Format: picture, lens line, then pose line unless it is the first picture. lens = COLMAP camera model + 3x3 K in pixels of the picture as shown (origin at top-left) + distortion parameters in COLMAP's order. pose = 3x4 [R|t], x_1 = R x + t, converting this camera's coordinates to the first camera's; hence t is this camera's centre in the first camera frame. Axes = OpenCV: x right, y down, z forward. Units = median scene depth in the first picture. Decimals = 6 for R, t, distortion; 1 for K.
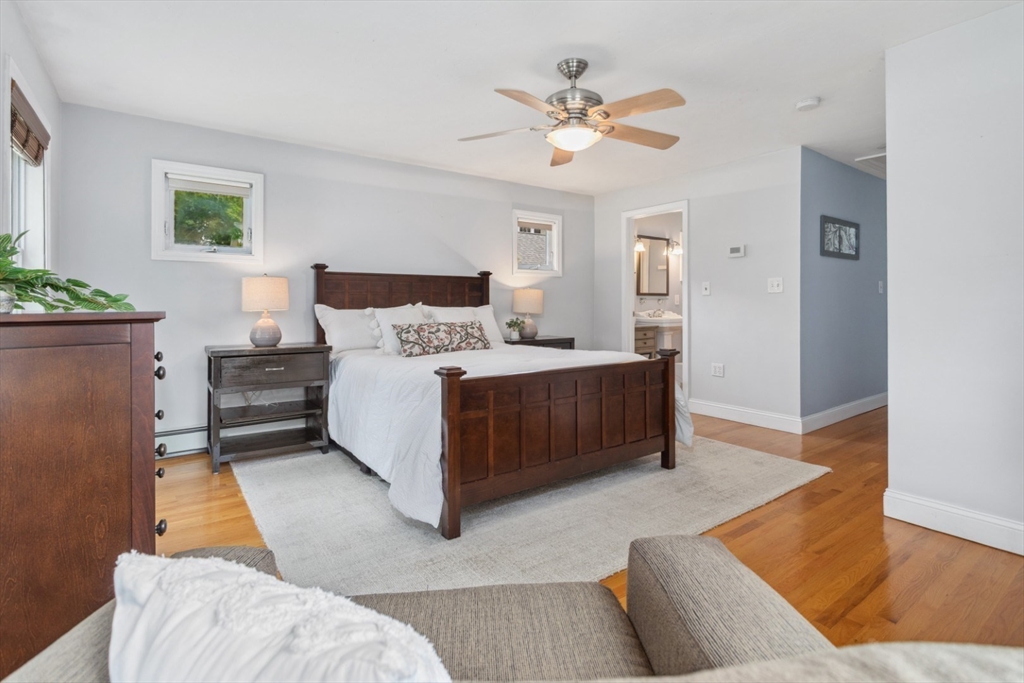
lens RADIAL K [[487.6, 0, 516.1], [0, 487.6, 306.5], [0, 0, 1]] dist [-0.001954, 0.001343]
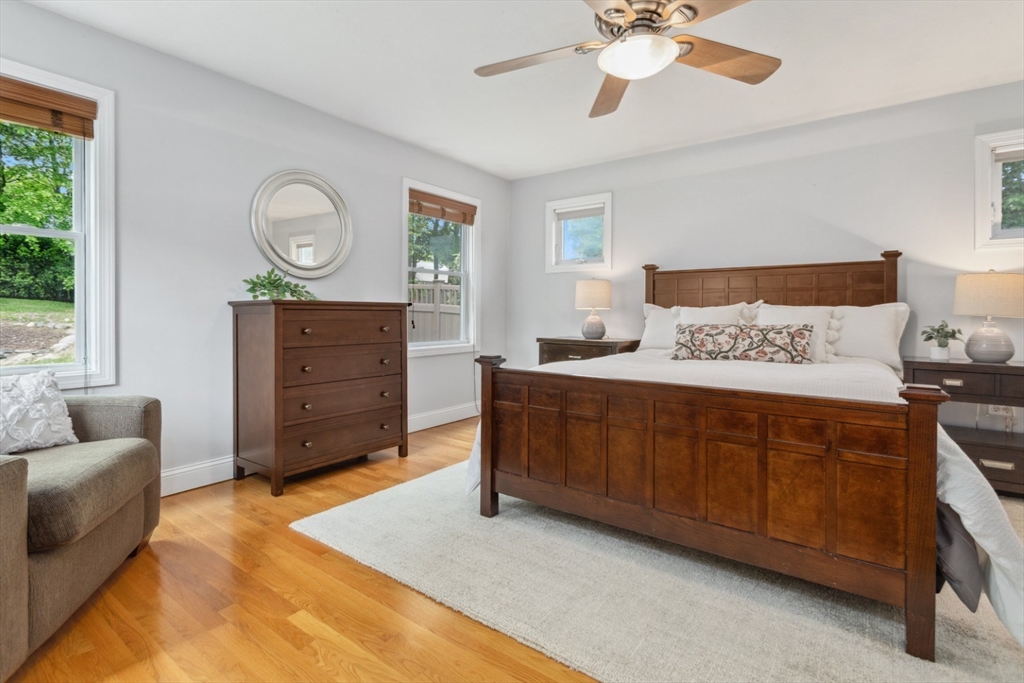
lens RADIAL K [[487.6, 0, 519.3], [0, 487.6, 311.8], [0, 0, 1]] dist [-0.001954, 0.001343]
pose [[0.307046, 0.004807, -0.951682, 0.517829], [-0.005452, 0.999980, 0.003292, 0.012187], [0.951679, 0.004178, 0.307066, 0.418385]]
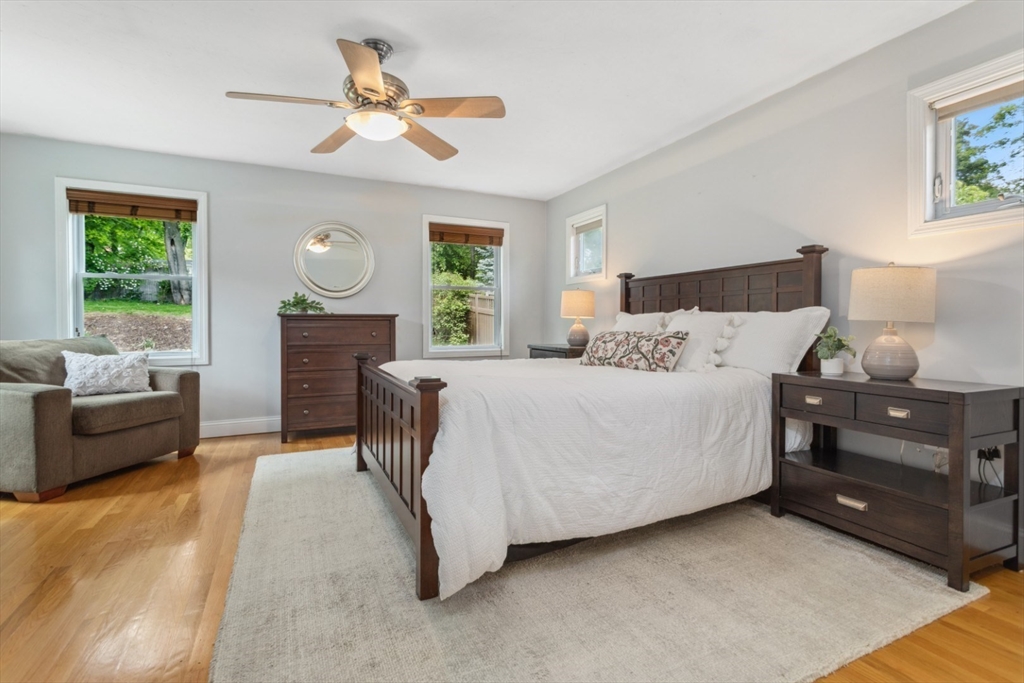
lens RADIAL K [[487.6, 0, 529.1], [0, 487.6, 325.3], [0, 0, 1]] dist [-0.001954, 0.001343]
pose [[-0.176347, 0.010046, -0.984277, 0.688708], [0.001700, 0.999950, 0.009901, 0.015096], [0.984327, 0.000072, -0.176356, 1.000340]]
